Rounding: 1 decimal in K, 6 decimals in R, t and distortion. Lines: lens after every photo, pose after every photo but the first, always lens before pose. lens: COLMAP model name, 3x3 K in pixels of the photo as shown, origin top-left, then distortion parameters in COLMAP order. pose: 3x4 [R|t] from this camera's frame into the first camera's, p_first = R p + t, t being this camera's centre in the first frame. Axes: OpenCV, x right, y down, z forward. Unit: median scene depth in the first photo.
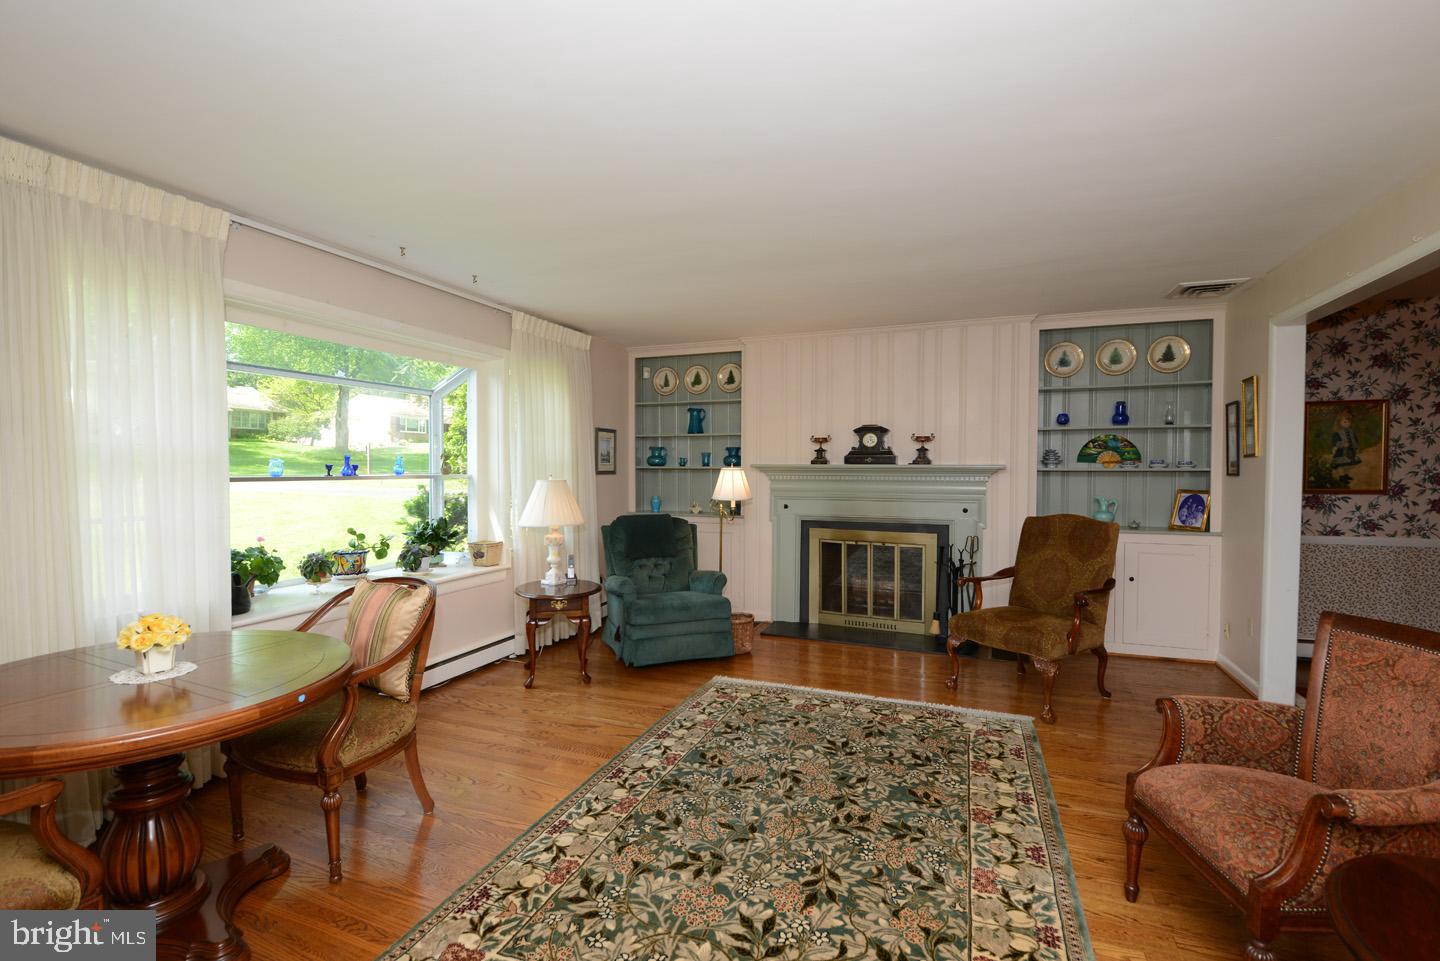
lens RADIAL K [[686.3, 0, 716.0], [0, 686.3, 484.0], [0, 0, 1]] dist [0.019669, -0.026722]
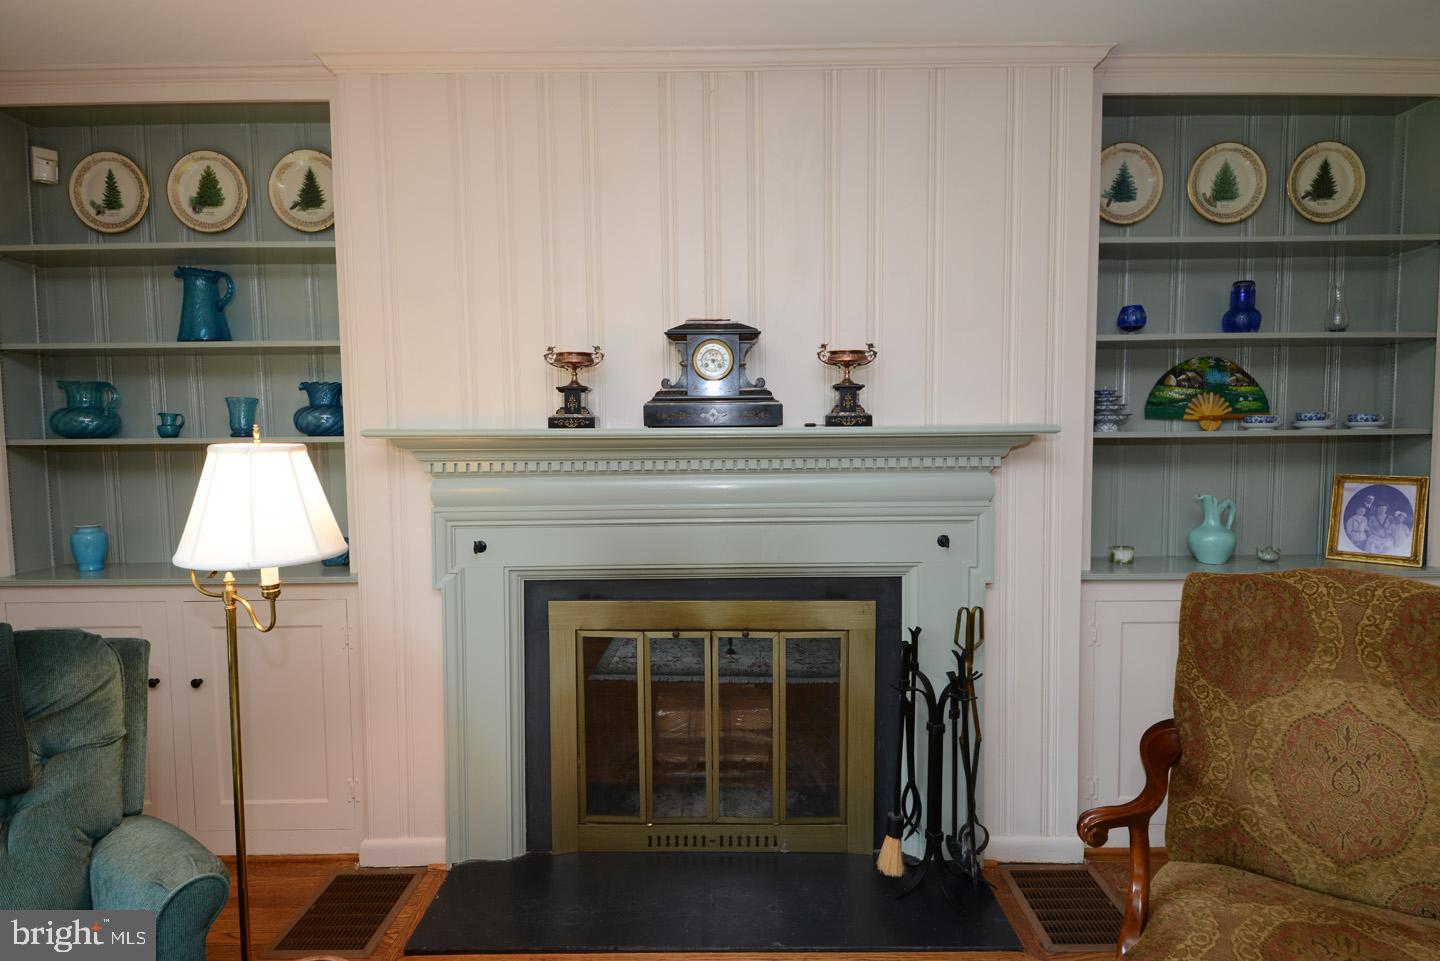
lens RADIAL K [[754.8, 0, 720.0], [0, 754.8, 480.5], [0, 0, 1]] dist [0.056389, -0.030835]
pose [[0.927619, -0.033600, 0.372013, 0.076379], [0.018664, 0.998871, 0.043680, -0.017760], [-0.373061, -0.033575, 0.927199, 0.619594]]
